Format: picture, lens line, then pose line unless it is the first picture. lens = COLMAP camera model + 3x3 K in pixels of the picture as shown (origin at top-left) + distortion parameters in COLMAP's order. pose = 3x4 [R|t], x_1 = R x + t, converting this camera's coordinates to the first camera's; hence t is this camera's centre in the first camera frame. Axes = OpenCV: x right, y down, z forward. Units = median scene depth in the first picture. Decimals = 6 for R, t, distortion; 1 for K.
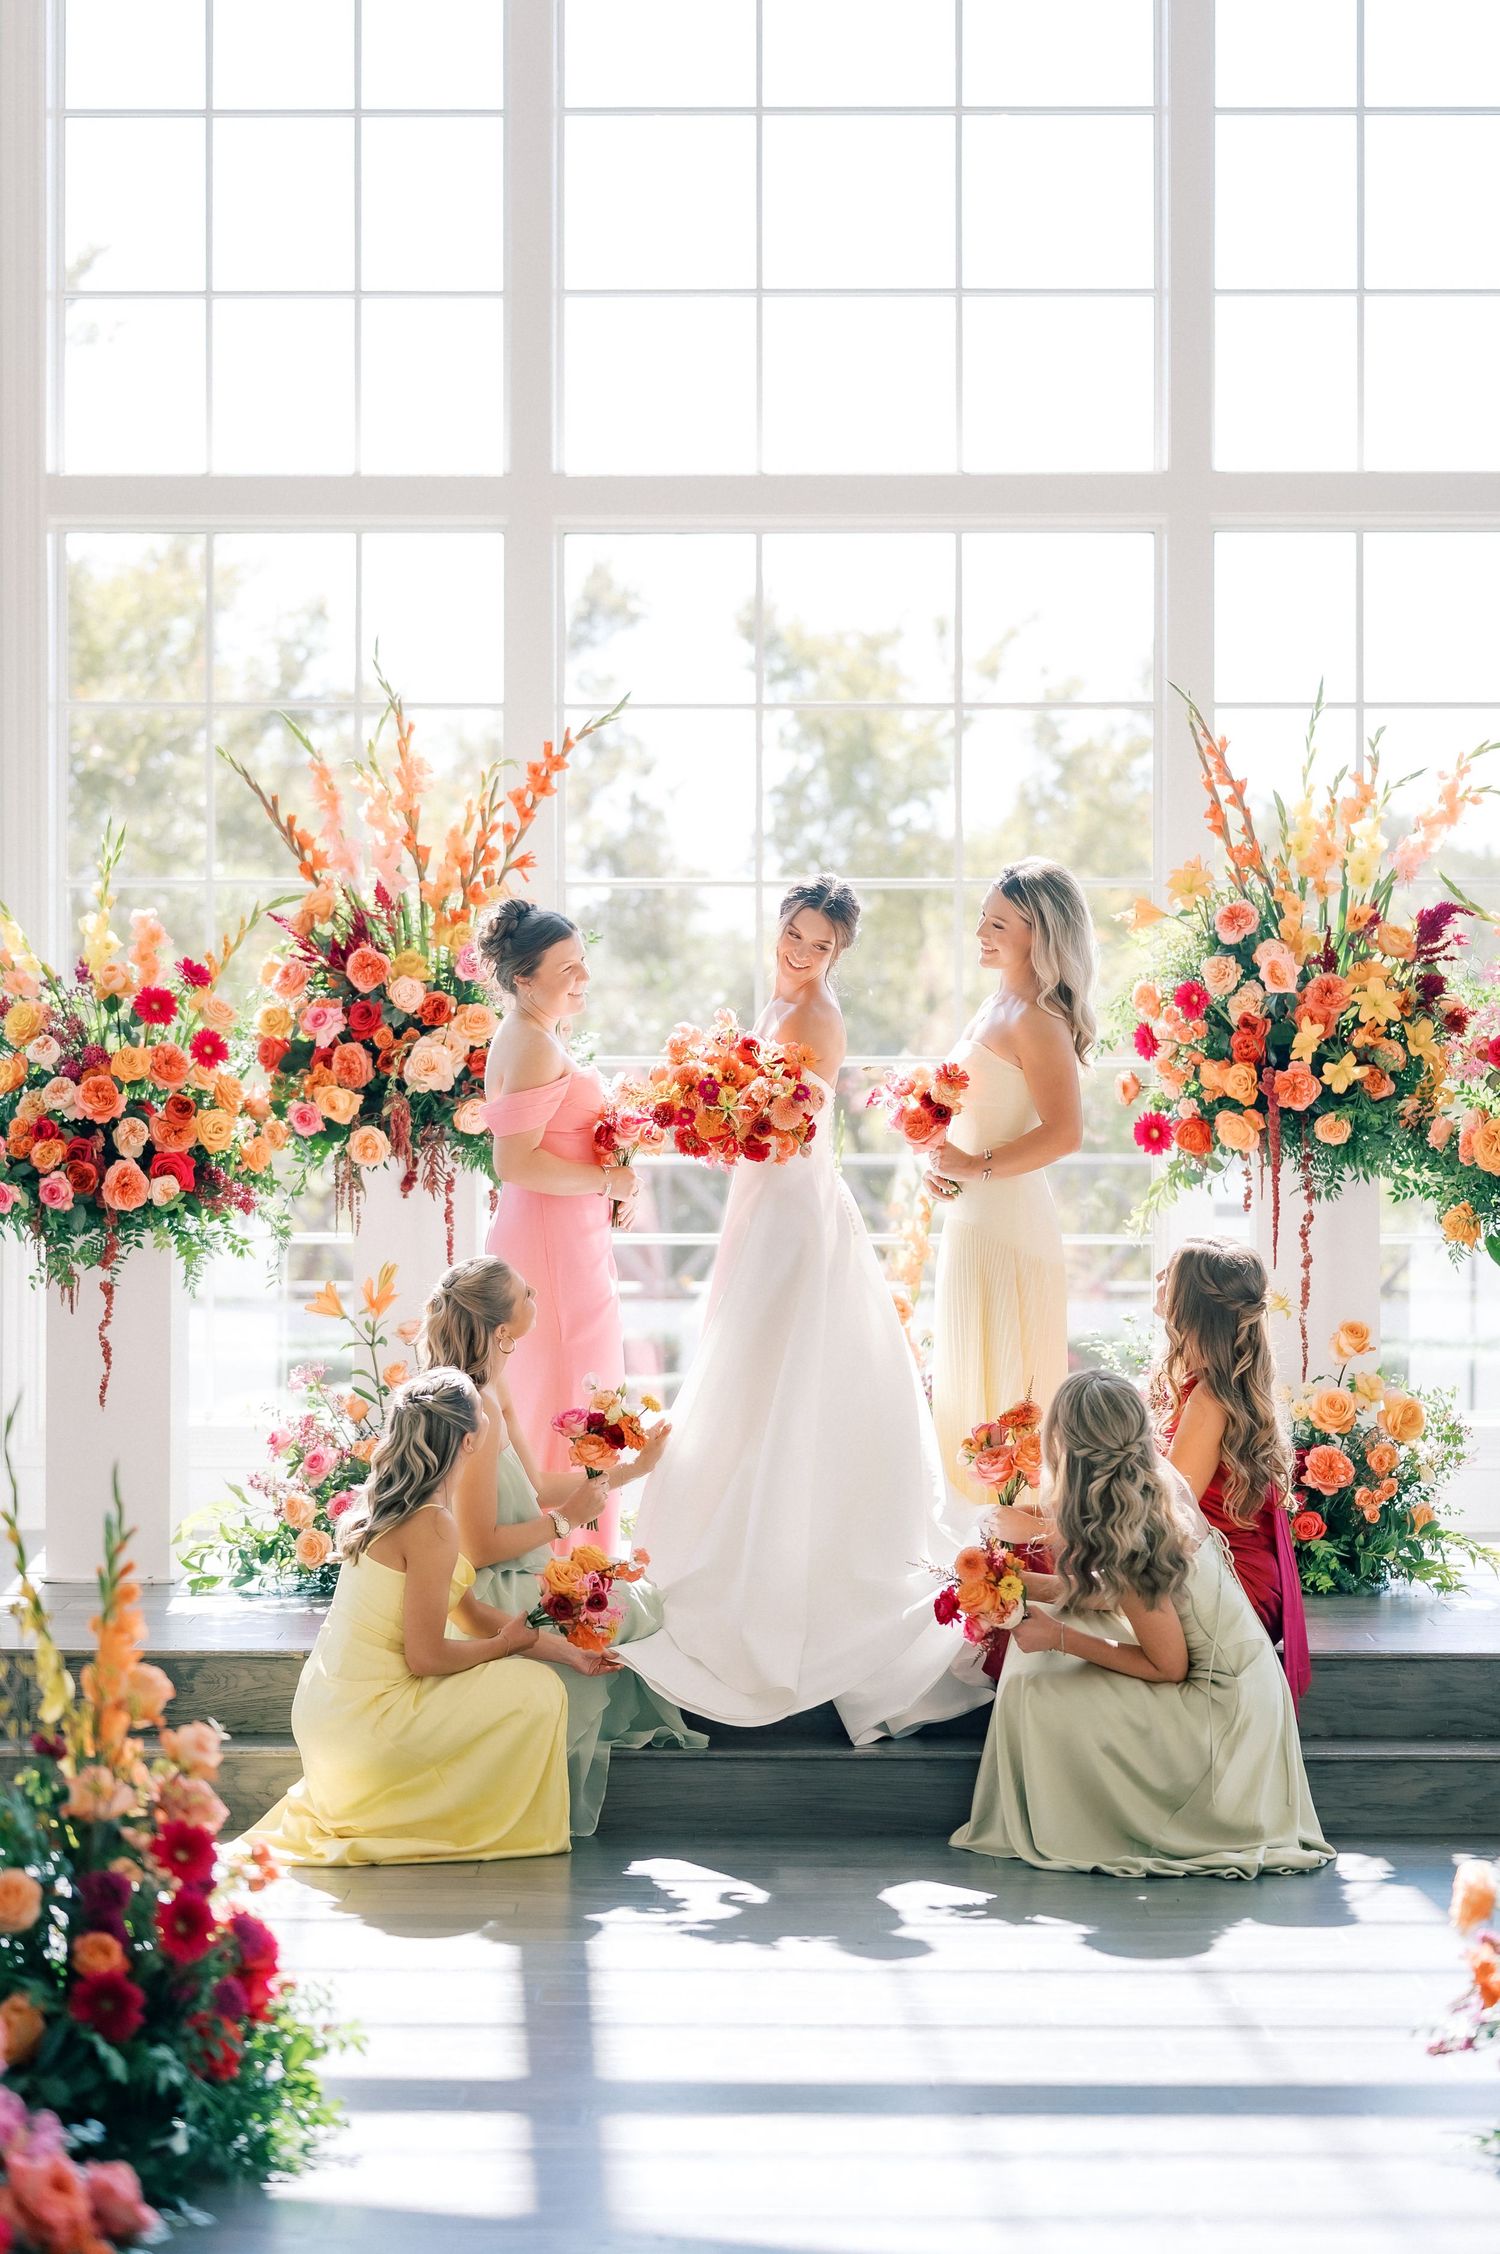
lens RADIAL K [[5590.6, 0, 750.0], [0, 5590.6, 1127.0], [0, 0, 1]] dist [-0.043280, -0.233445]
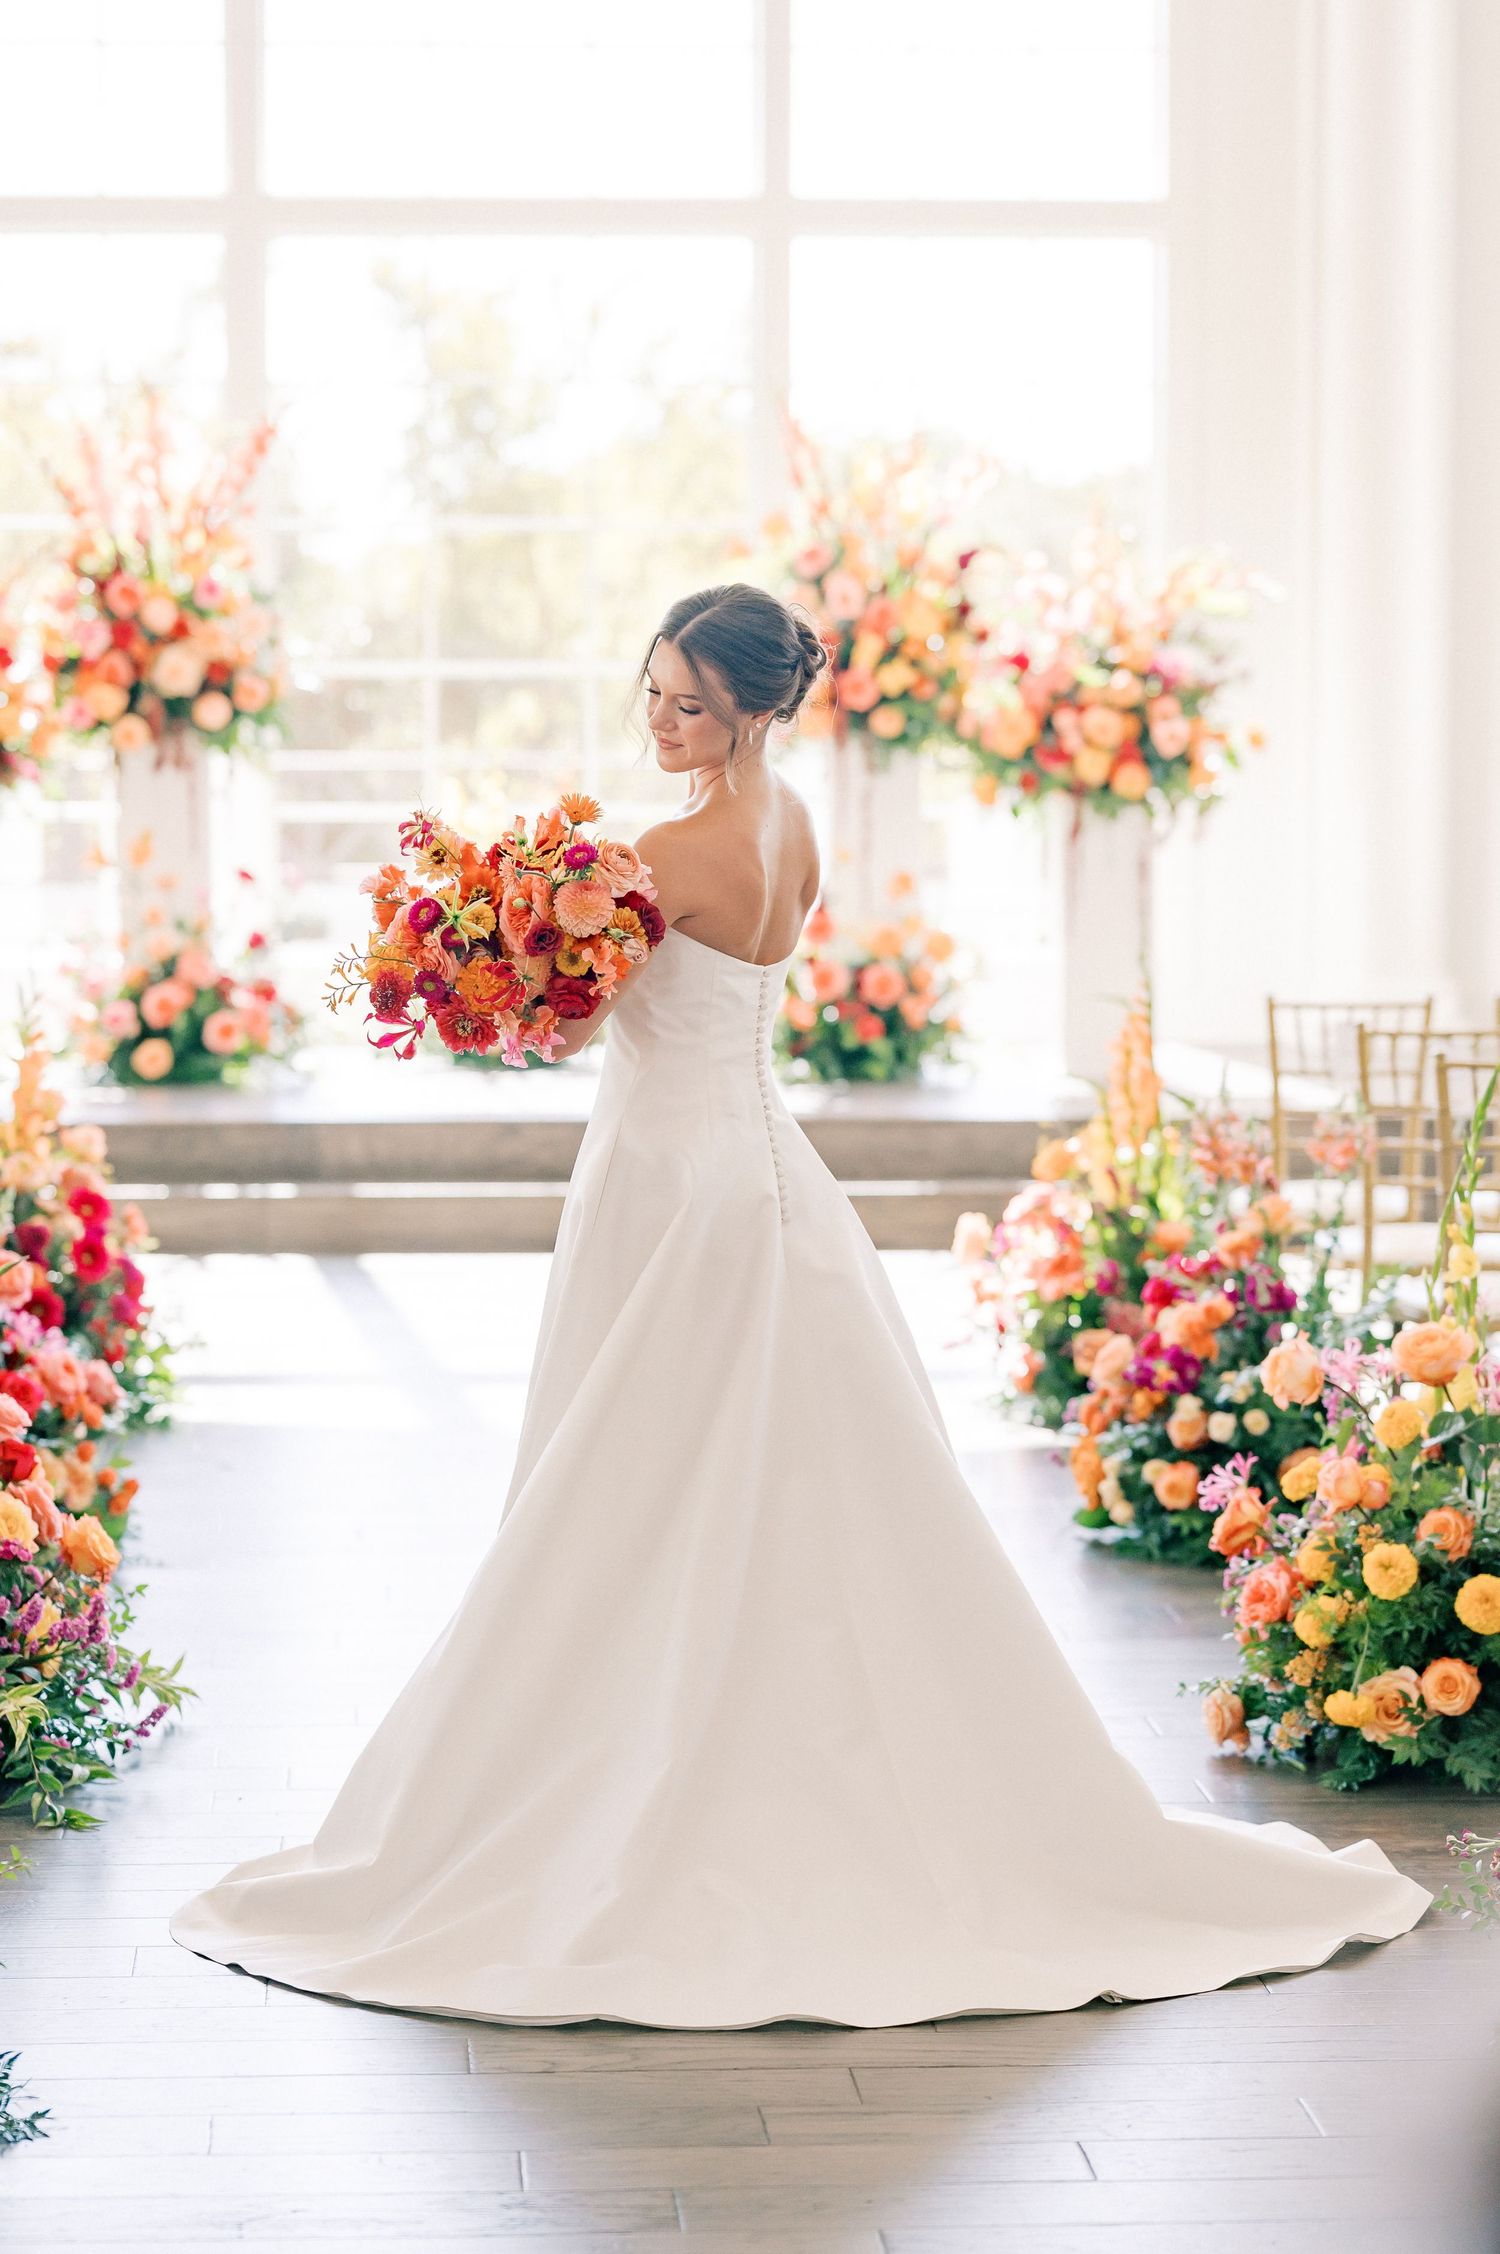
lens RADIAL K [[5270.3, 0, 750.0], [0, 5270.3, 1127.0], [0, 0, 1]] dist [0.036787, 0.157694]
pose [[0.997320, -0.006957, 0.072837, -0.016191], [0.001586, 0.997291, 0.073545, 0.004358], [-0.073151, -0.073233, 0.994629, -0.210826]]
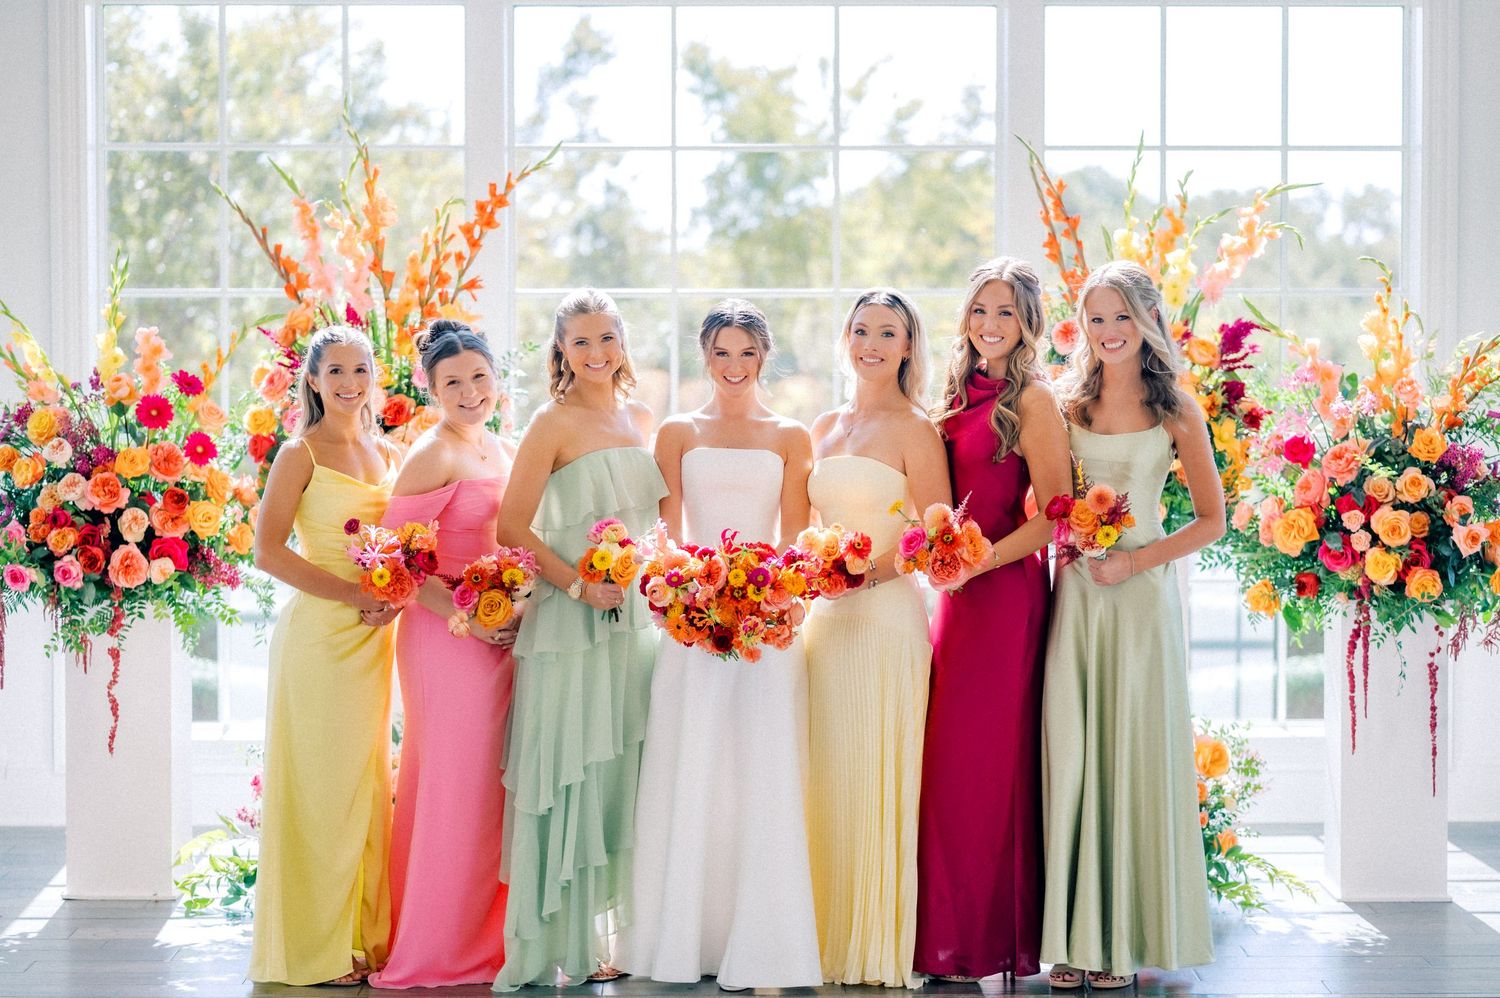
lens RADIAL K [[3720.5, 0, 807.3], [0, 3720.5, 563.4], [0, 0, 1]] dist [-0.043280, -0.233445]
pose [[0.999556, -0.001672, 0.029735, 0.007355], [0.000300, 0.998937, 0.046085, -0.025250], [-0.029781, -0.046056, 0.998495, 0.209895]]
